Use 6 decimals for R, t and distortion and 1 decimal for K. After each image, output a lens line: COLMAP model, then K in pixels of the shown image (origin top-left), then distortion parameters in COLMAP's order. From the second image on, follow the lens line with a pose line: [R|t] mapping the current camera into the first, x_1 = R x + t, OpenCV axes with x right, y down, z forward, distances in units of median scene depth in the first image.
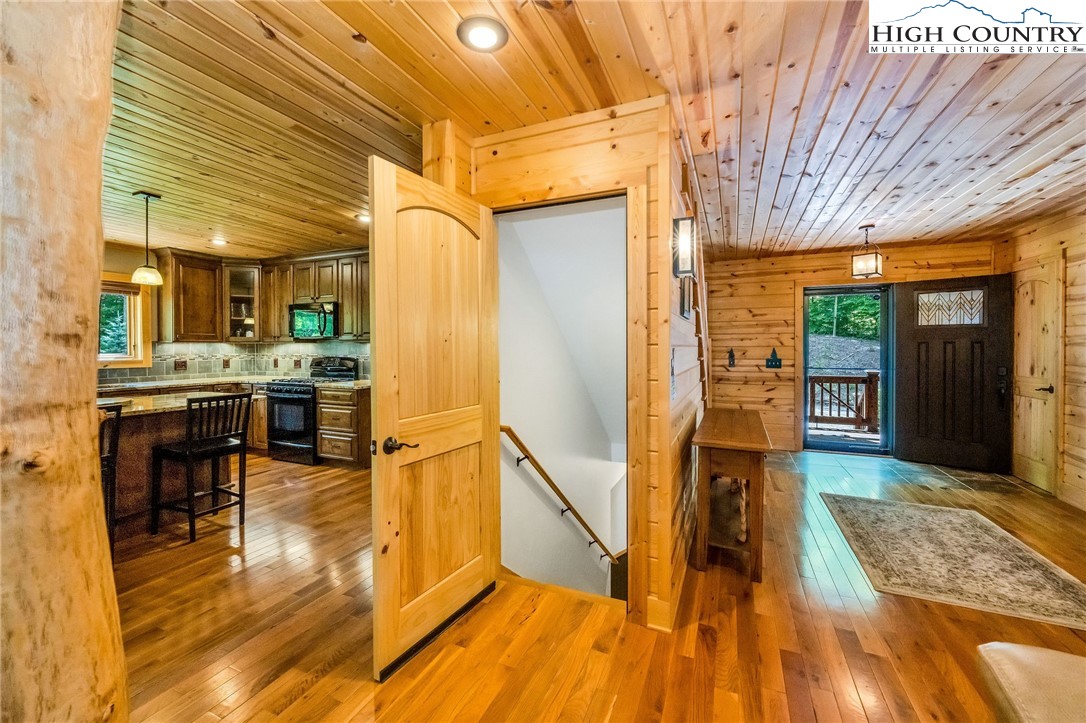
lens RADIAL K [[436.4, 0, 541.5], [0, 436.4, 353.0], [0, 0, 1]] dist [-0.002768, 0.000203]
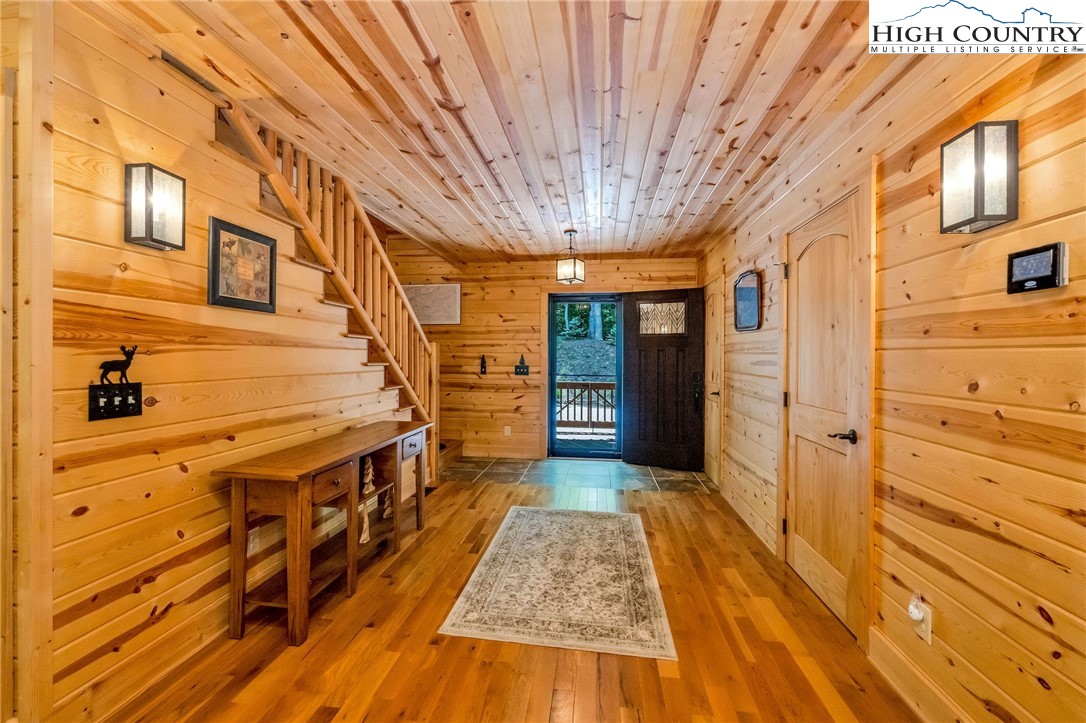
lens RADIAL K [[436.4, 0, 544.8], [0, 436.4, 358.4], [0, 0, 1]] dist [-0.002768, 0.000203]
pose [[0.958231, 0.007688, 0.285893, 0.398606], [-0.005745, 0.999954, -0.007633, 0.005760], [-0.285938, 0.005672, 0.958231, 0.065773]]
